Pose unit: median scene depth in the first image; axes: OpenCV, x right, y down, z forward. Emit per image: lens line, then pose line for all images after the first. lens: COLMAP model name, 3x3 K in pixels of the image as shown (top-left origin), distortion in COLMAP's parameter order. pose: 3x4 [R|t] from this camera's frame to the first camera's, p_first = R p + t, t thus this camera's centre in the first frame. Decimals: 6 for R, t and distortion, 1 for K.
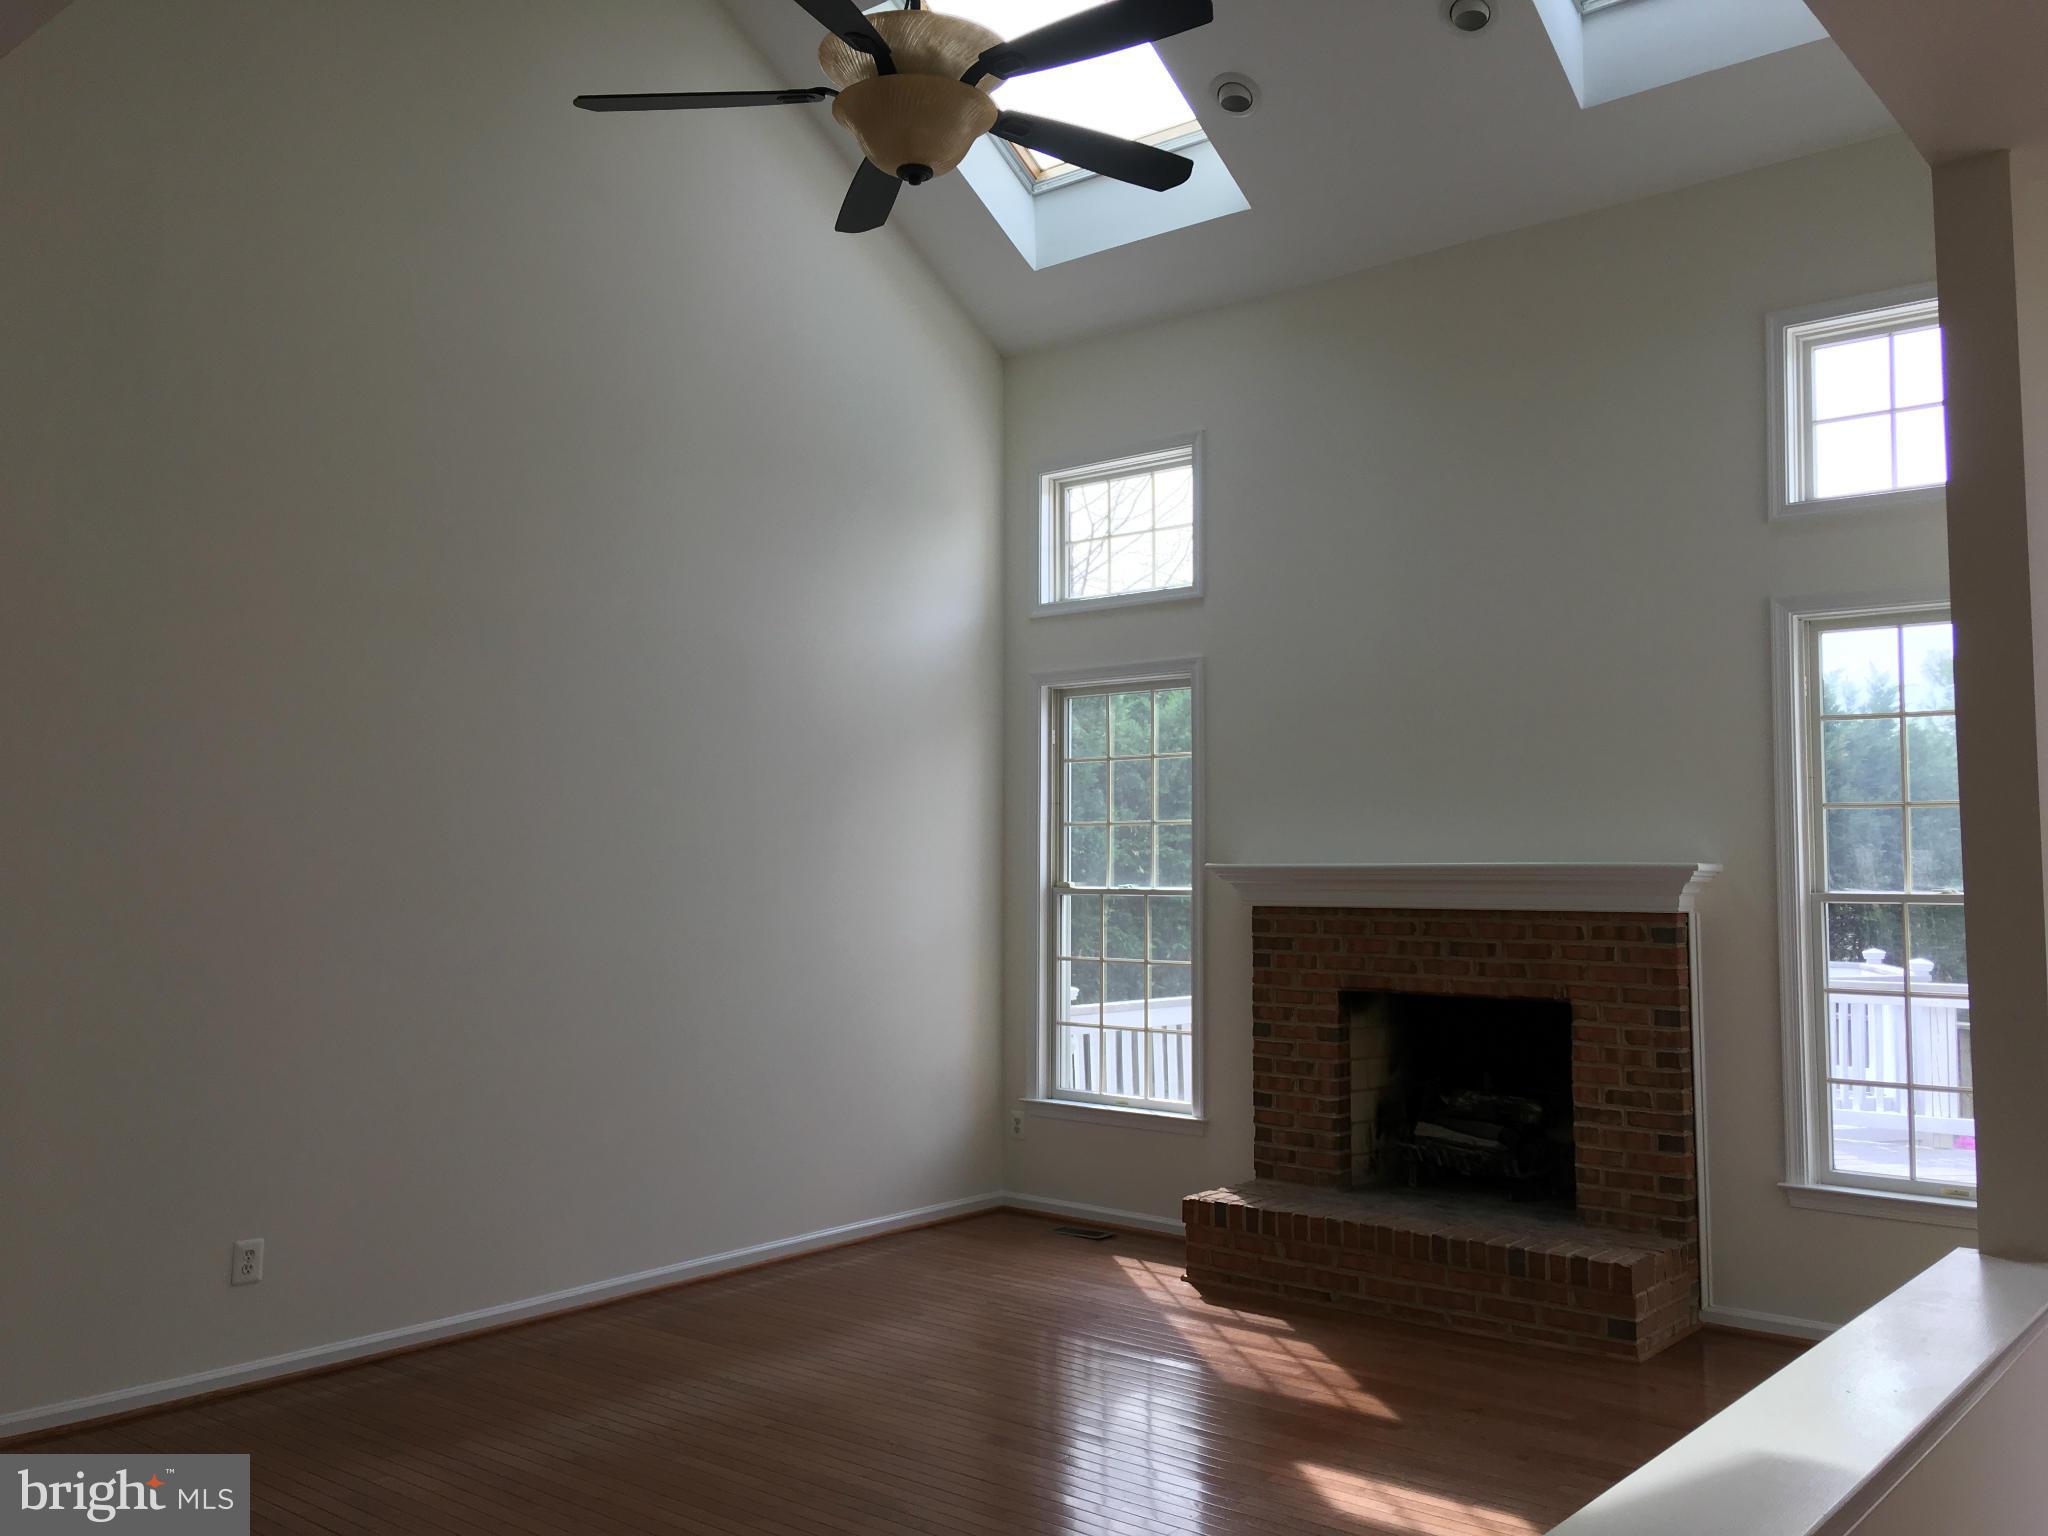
lens RADIAL K [[1700.4, 0, 1024.0], [0, 1700.4, 768.0], [0, 0, 1]] dist [0.079850, -0.111149]
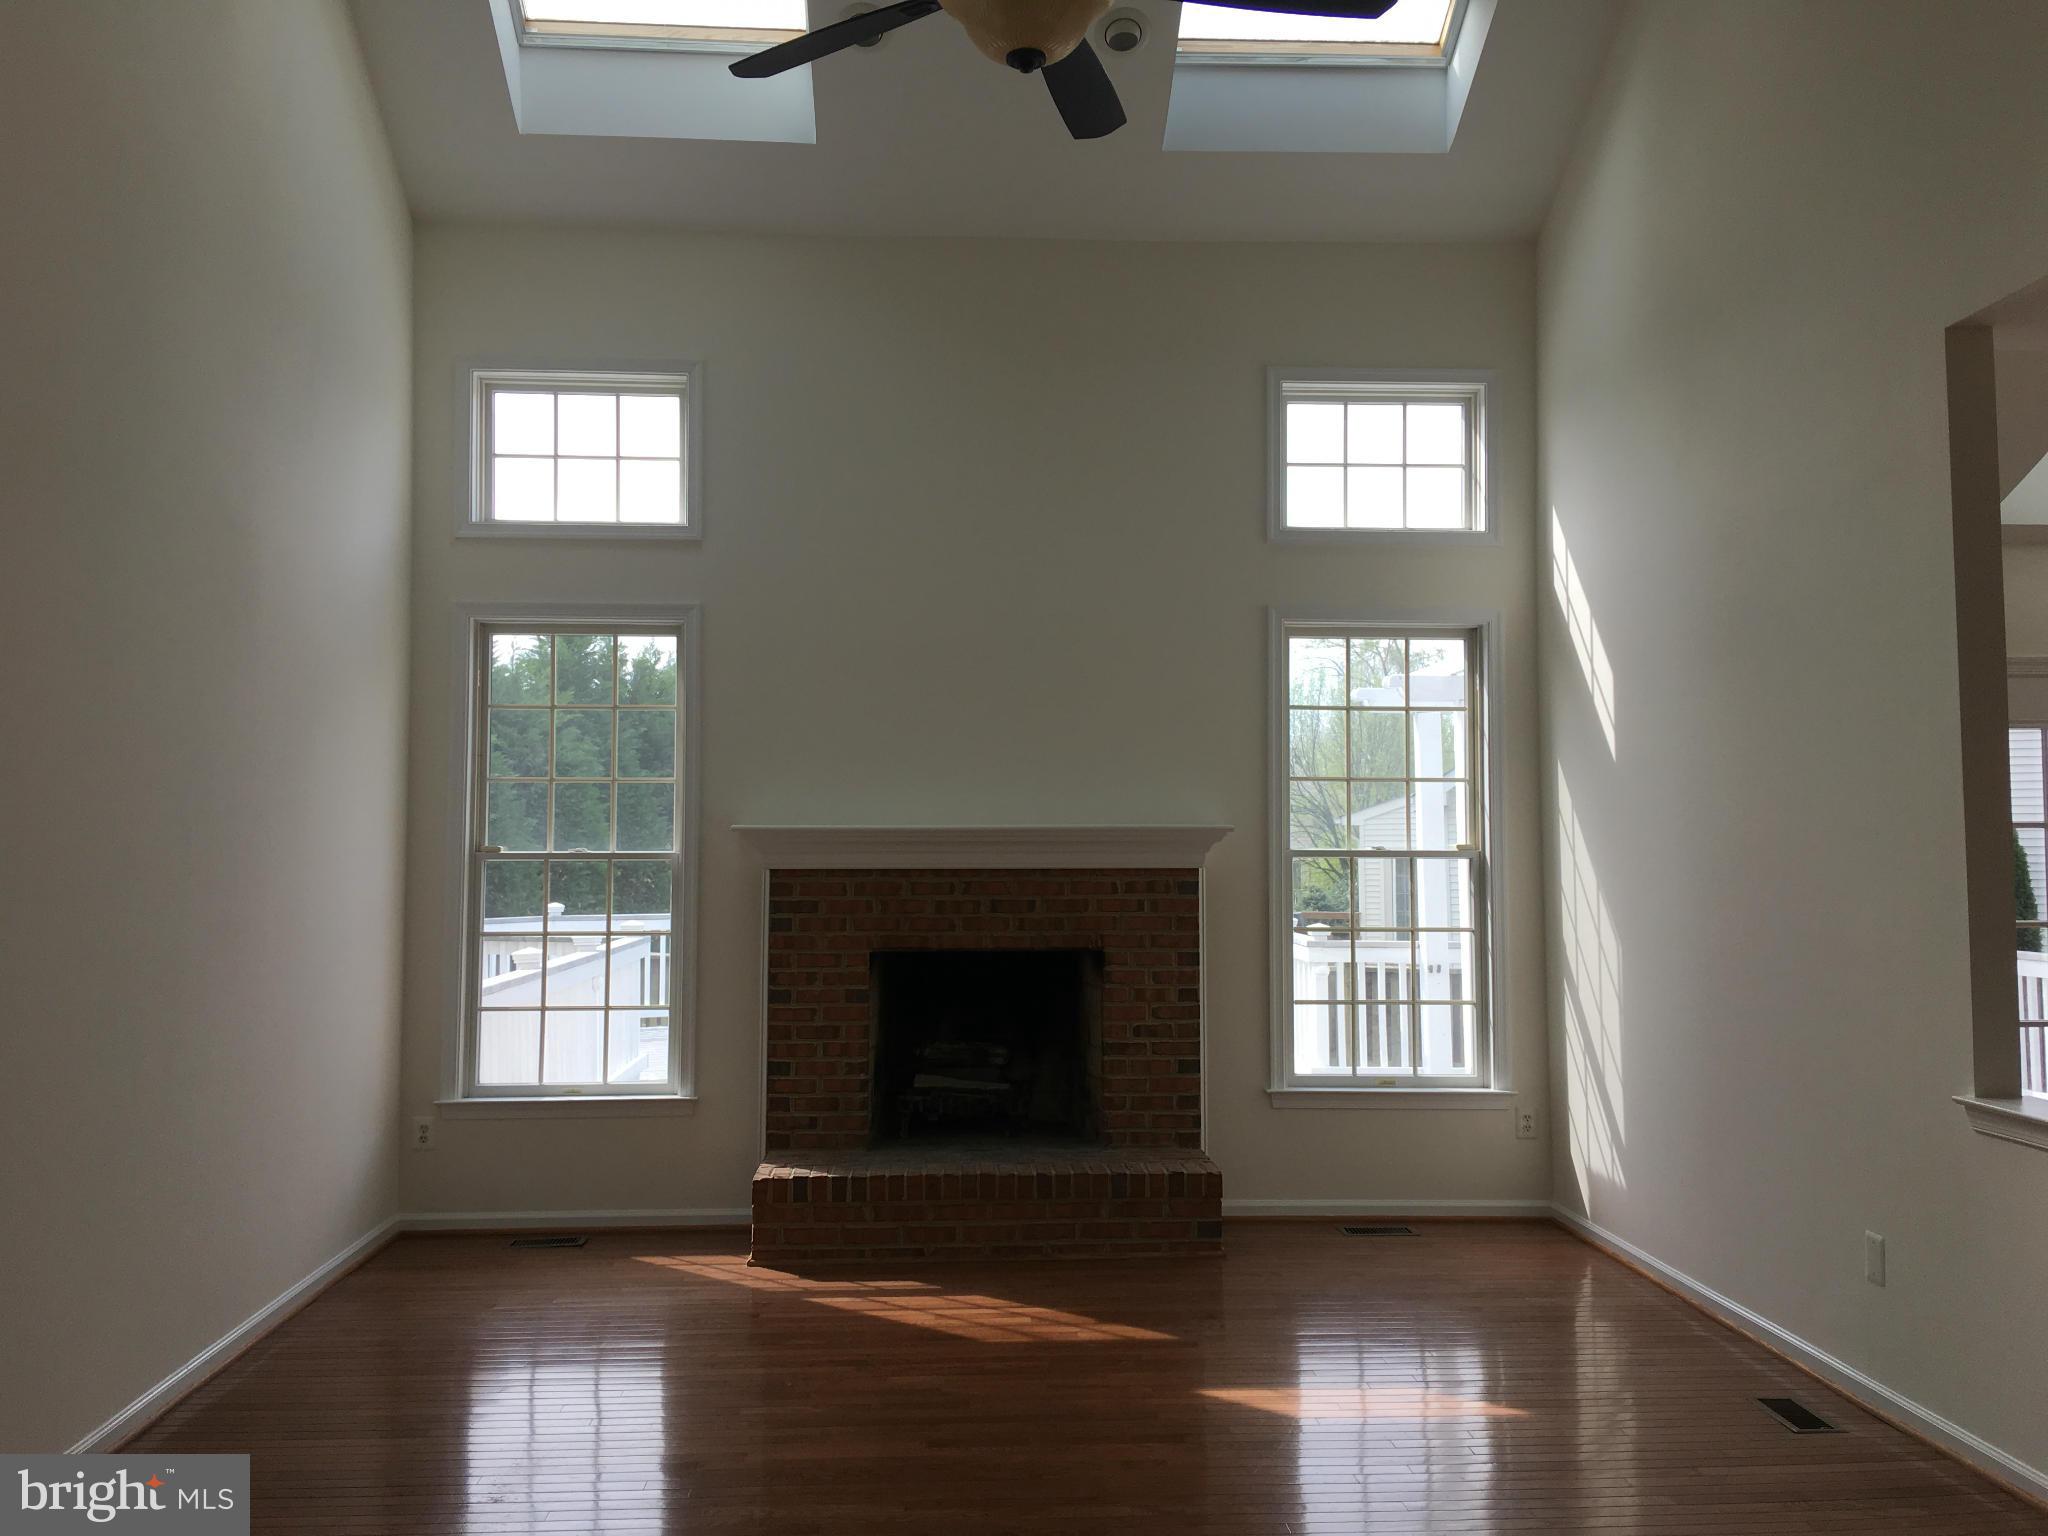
lens RADIAL K [[1700.4, 0, 1024.0], [0, 1700.4, 768.0], [0, 0, 1]] dist [0.079850, -0.111149]
pose [[0.731561, 0.026421, 0.681264, -0.434744], [-0.041003, 0.999145, 0.005281, 0.013323], [-0.680542, -0.031797, 0.732019, 0.207956]]
